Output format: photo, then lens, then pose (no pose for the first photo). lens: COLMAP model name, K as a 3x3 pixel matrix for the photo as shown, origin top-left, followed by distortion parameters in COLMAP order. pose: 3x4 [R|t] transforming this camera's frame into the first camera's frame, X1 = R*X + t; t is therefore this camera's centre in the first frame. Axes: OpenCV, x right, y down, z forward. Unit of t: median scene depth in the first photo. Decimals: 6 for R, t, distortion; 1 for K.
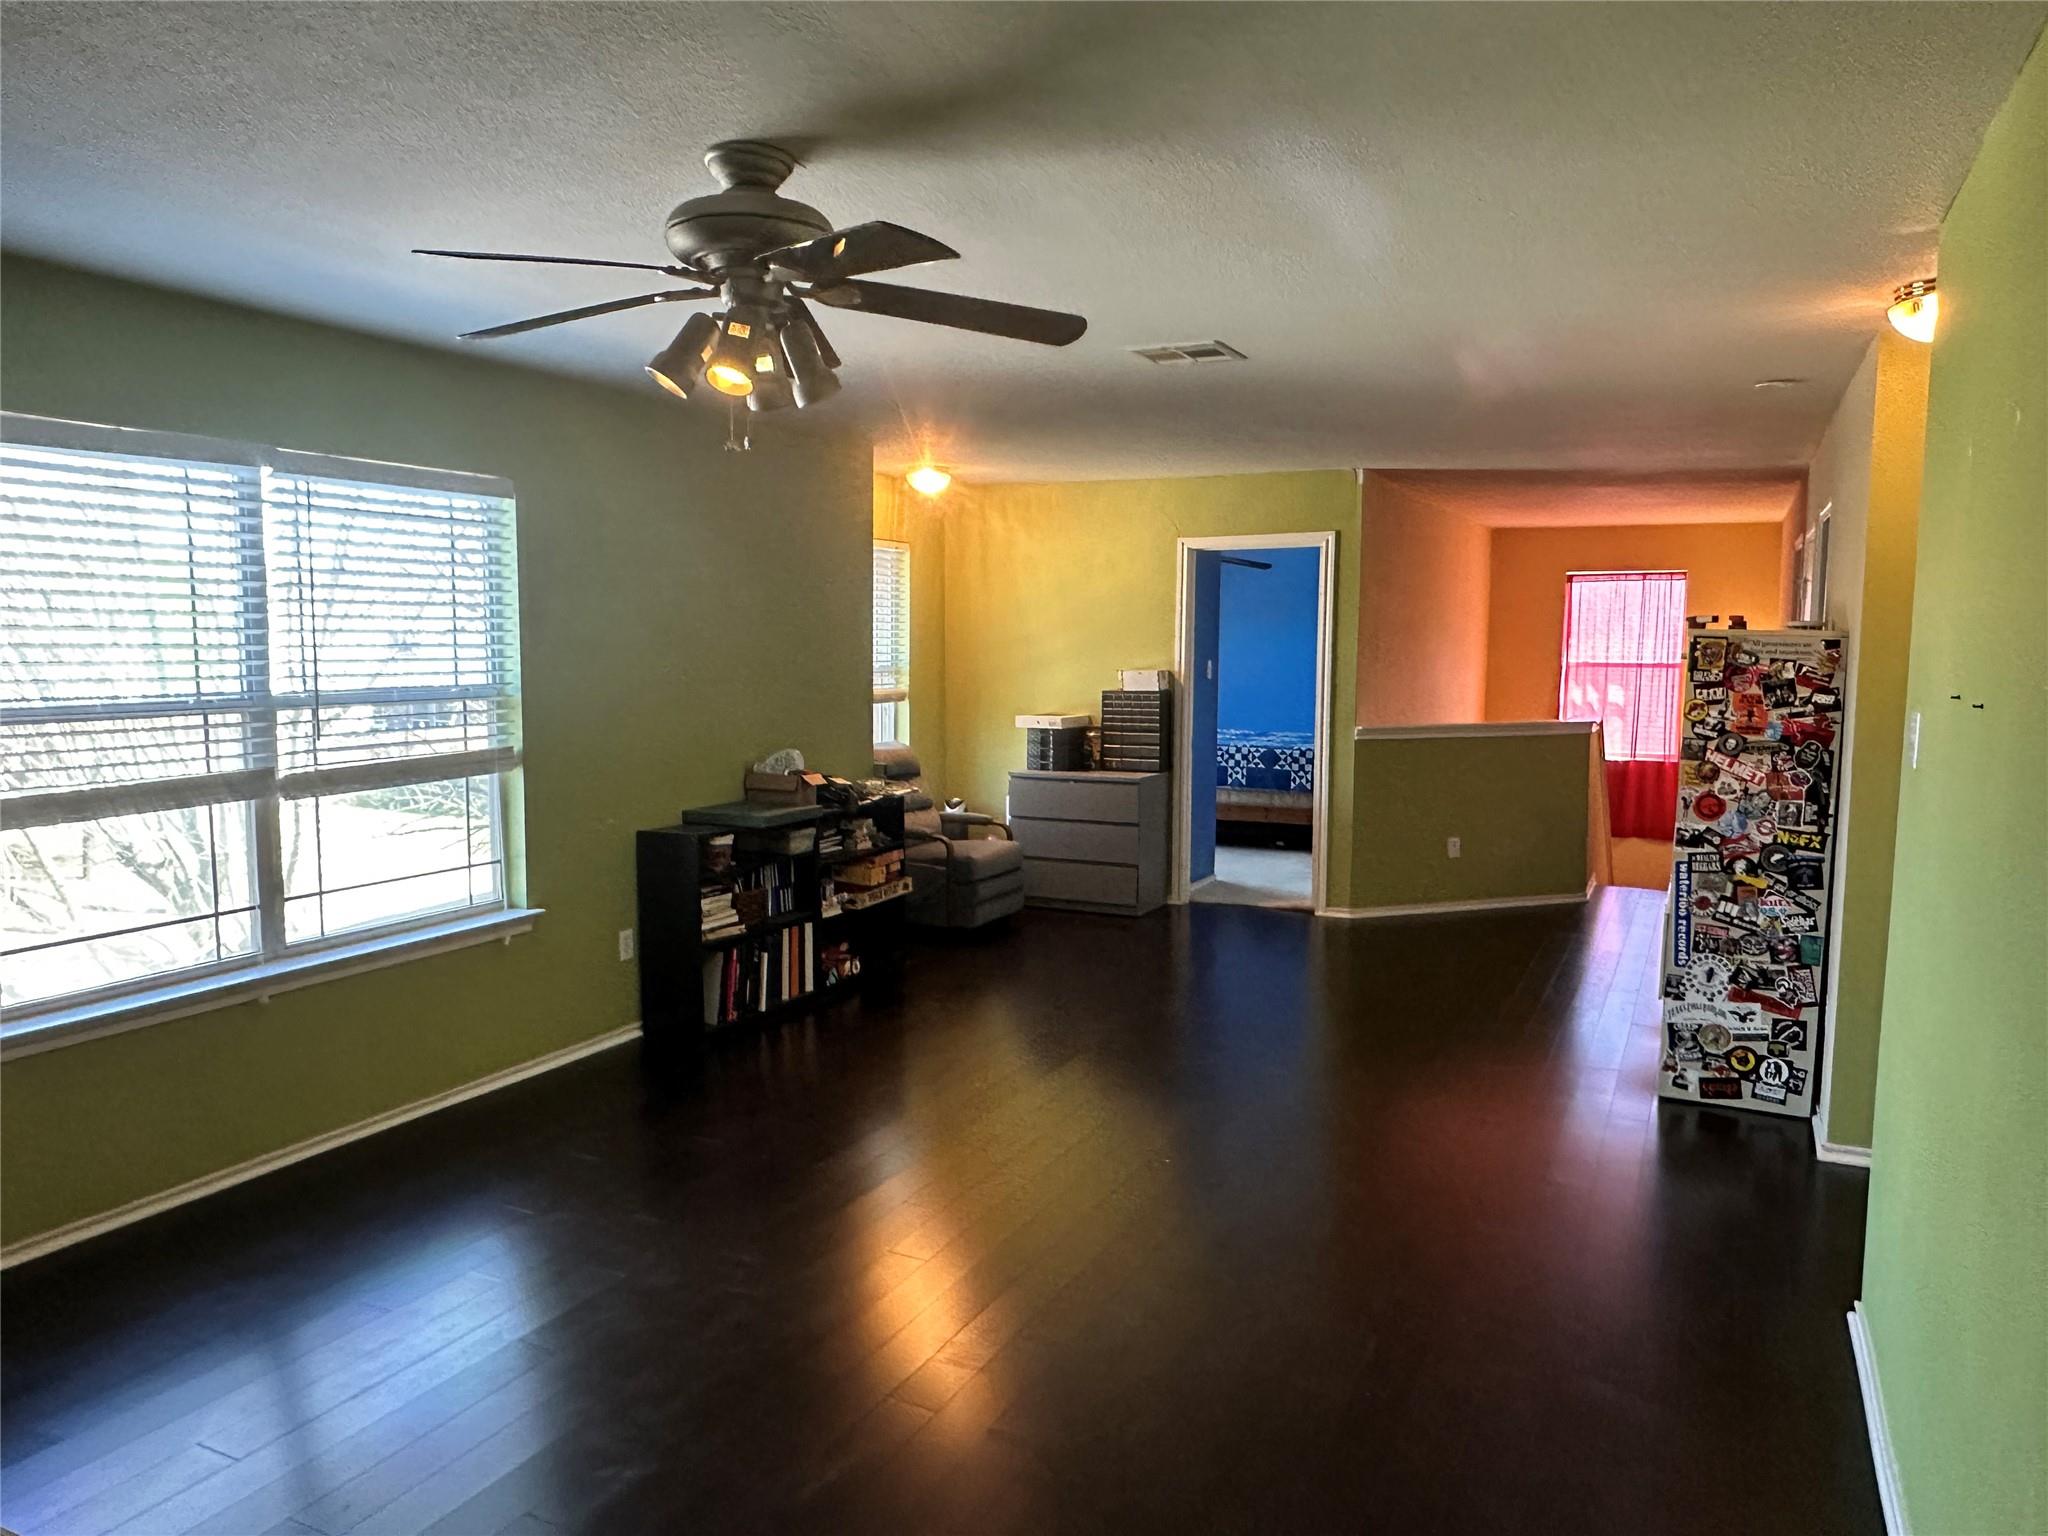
lens RADIAL K [[1385.3, 0, 1024.0], [0, 1385.3, 768.0], [0, 0, 1]] dist [0.003201, 0.000828]
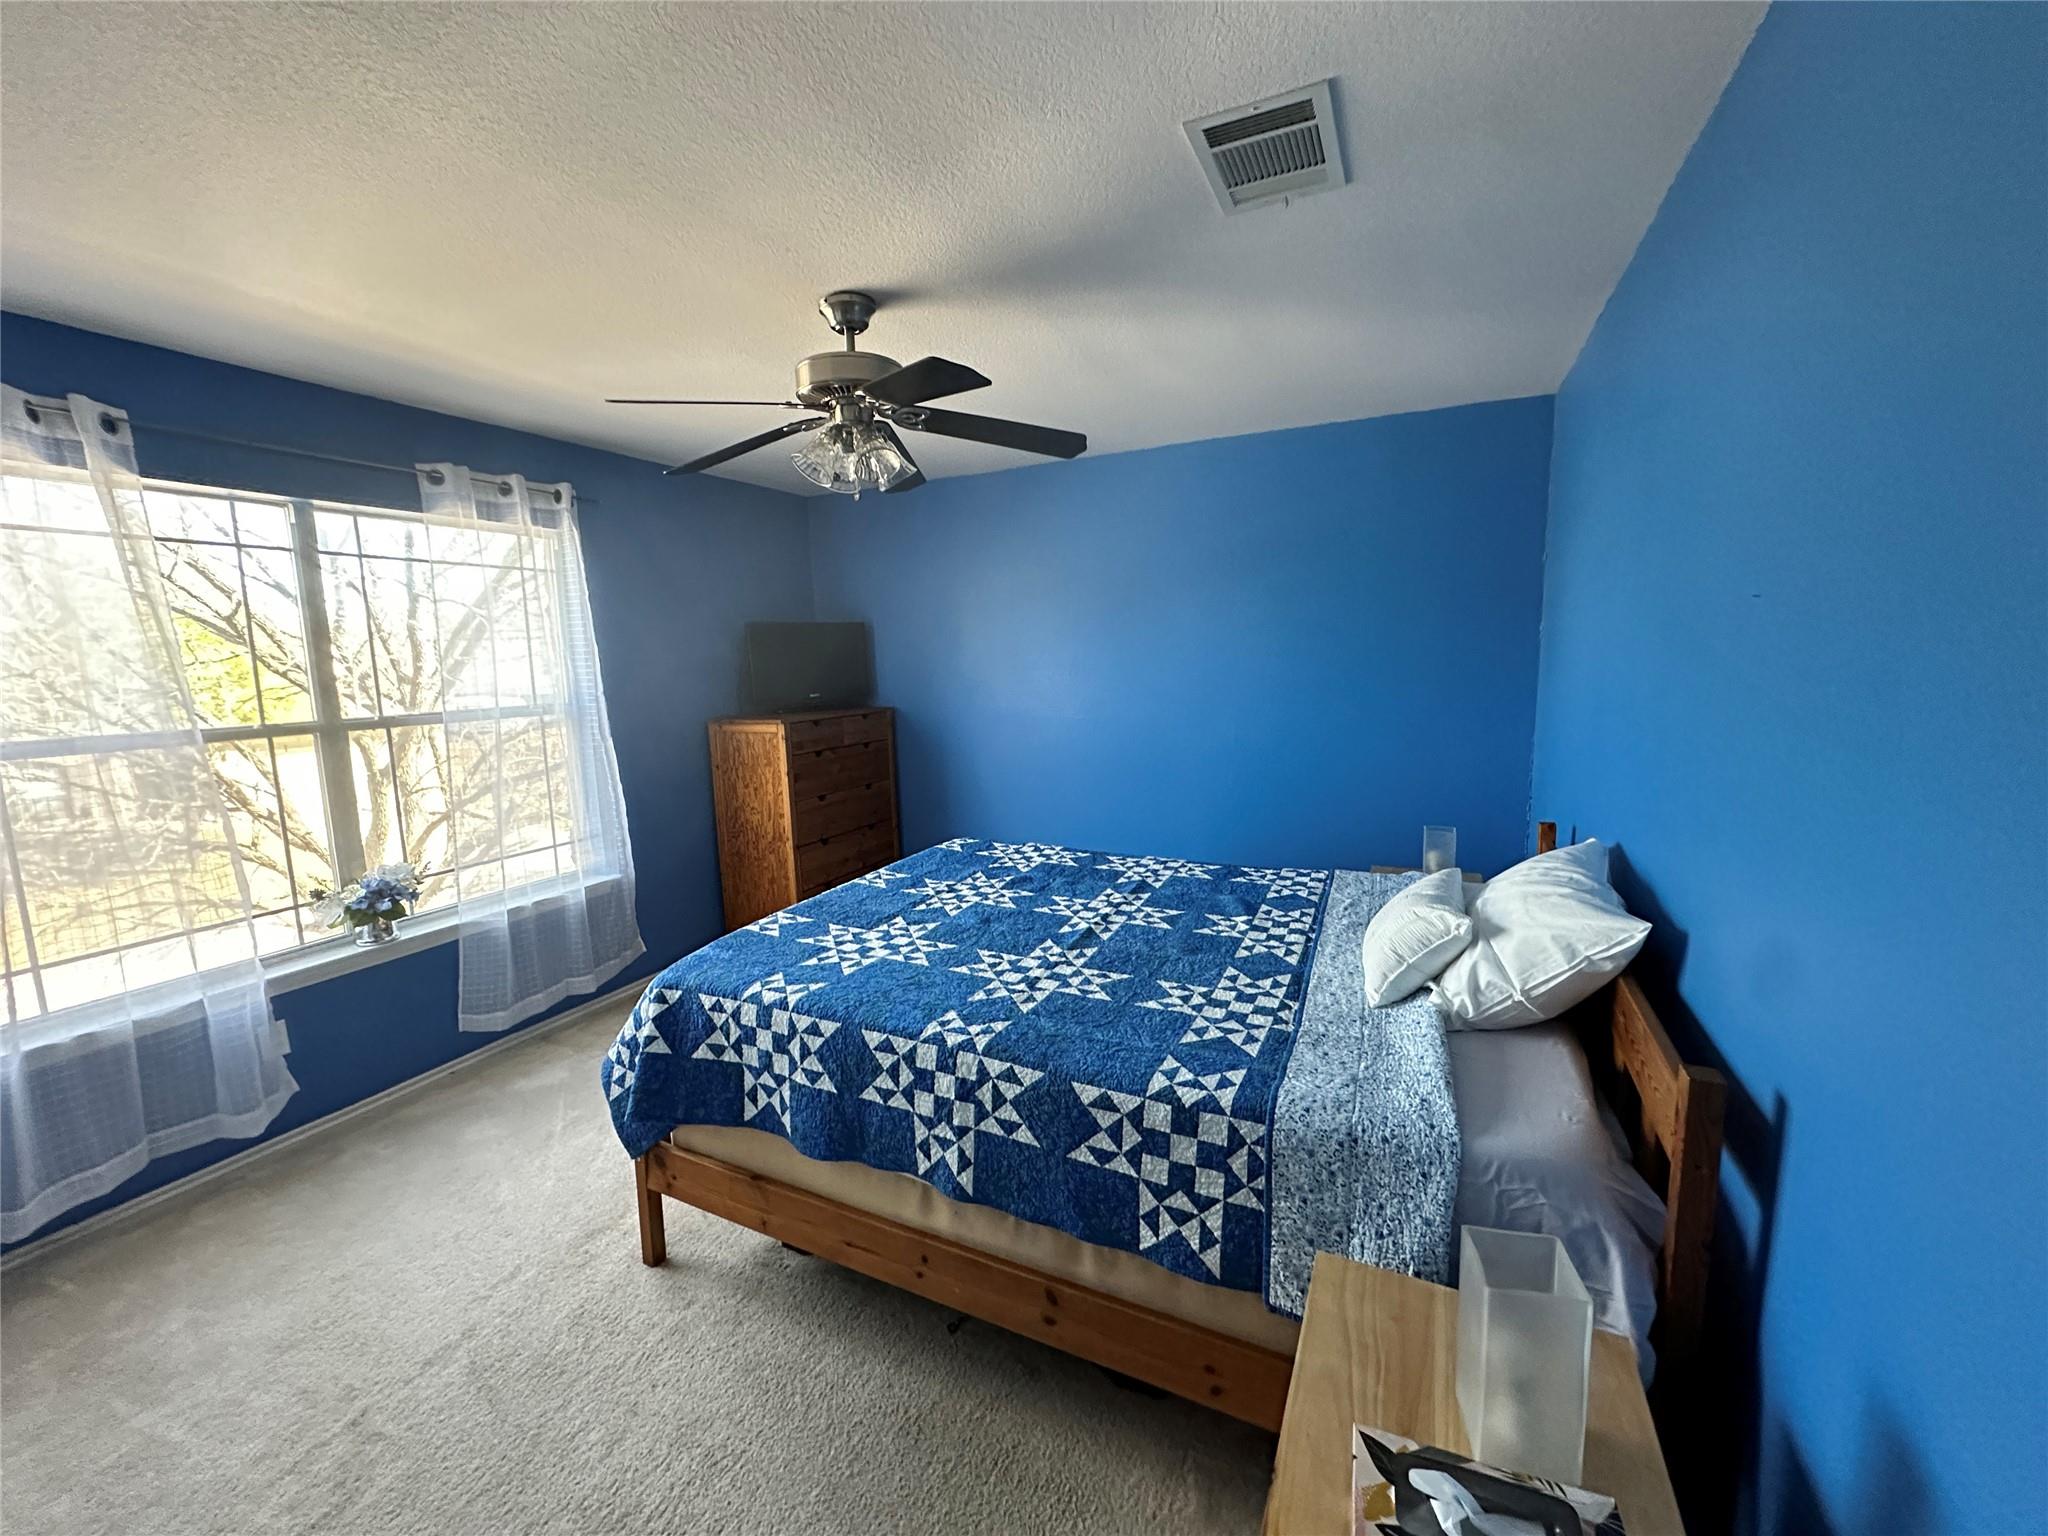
lens RADIAL K [[814.6, 0, 1024.0], [0, 814.6, 768.0], [0, 0, 1]] dist [-0.006236, 0.000139]
pose [[0.998091, -0.021995, -0.057708, 0.229222], [0.024973, 0.998366, 0.051398, -0.097205], [0.056483, -0.052741, 0.997010, 1.081582]]
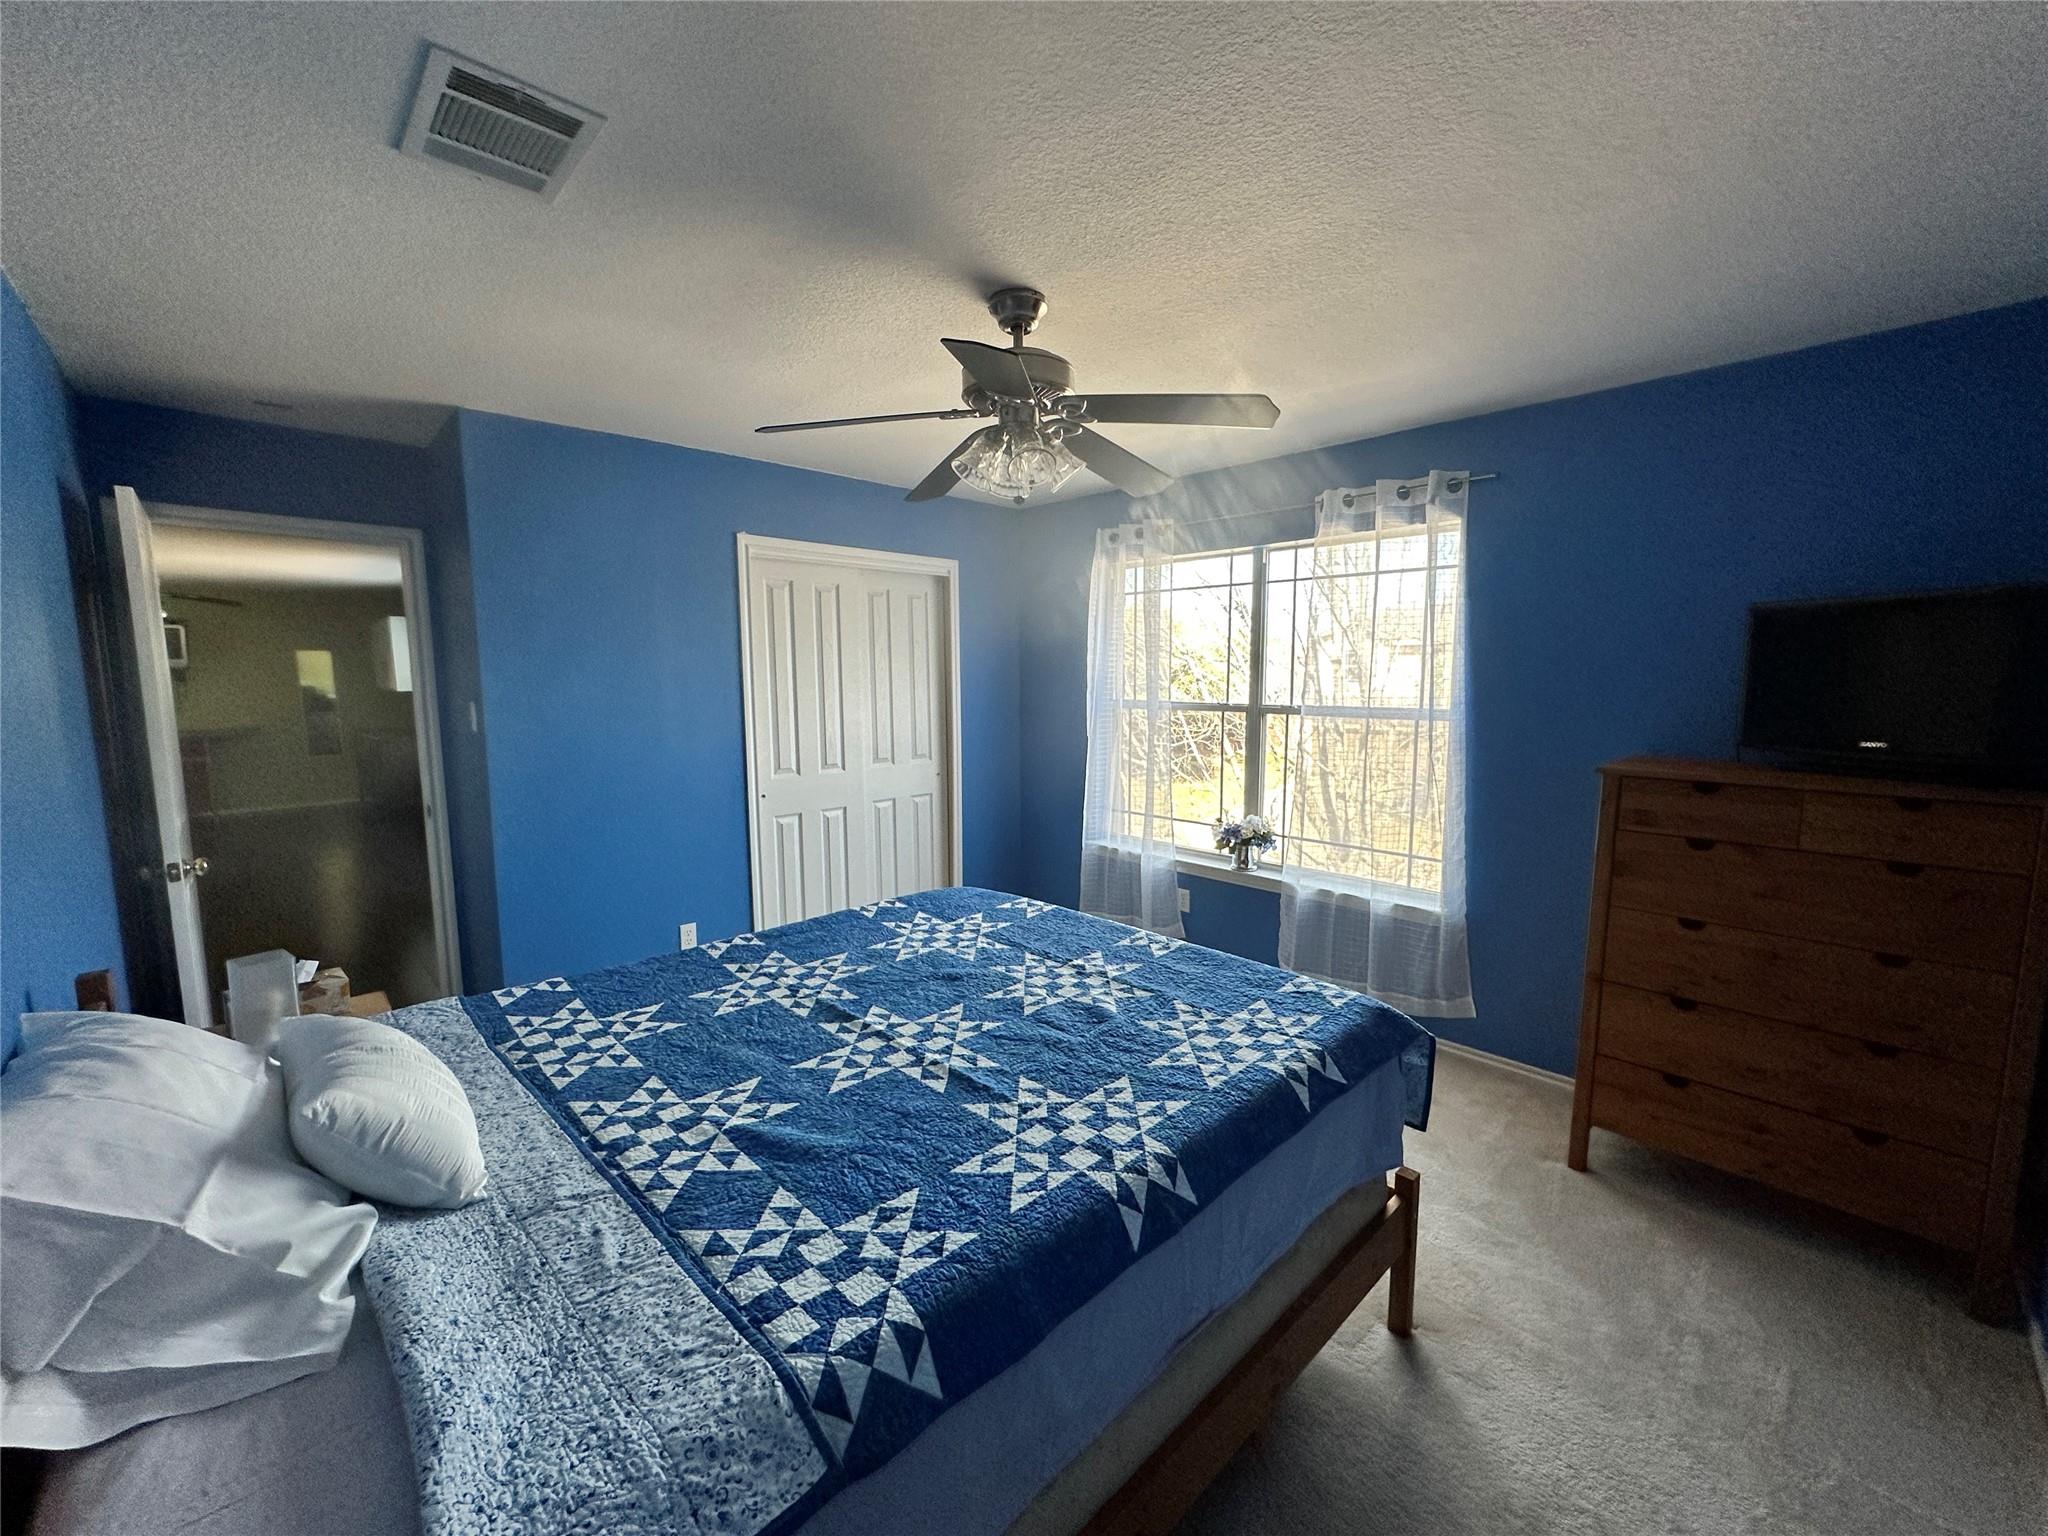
lens RADIAL K [[814.6, 0, 1024.0], [0, 814.6, 768.0], [0, 0, 1]] dist [-0.006236, 0.000139]
pose [[-0.394699, 0.105642, -0.912717, 1.321085], [-0.082828, 0.985233, 0.149854, -0.299821], [0.915070, 0.134745, -0.380120, 3.454777]]
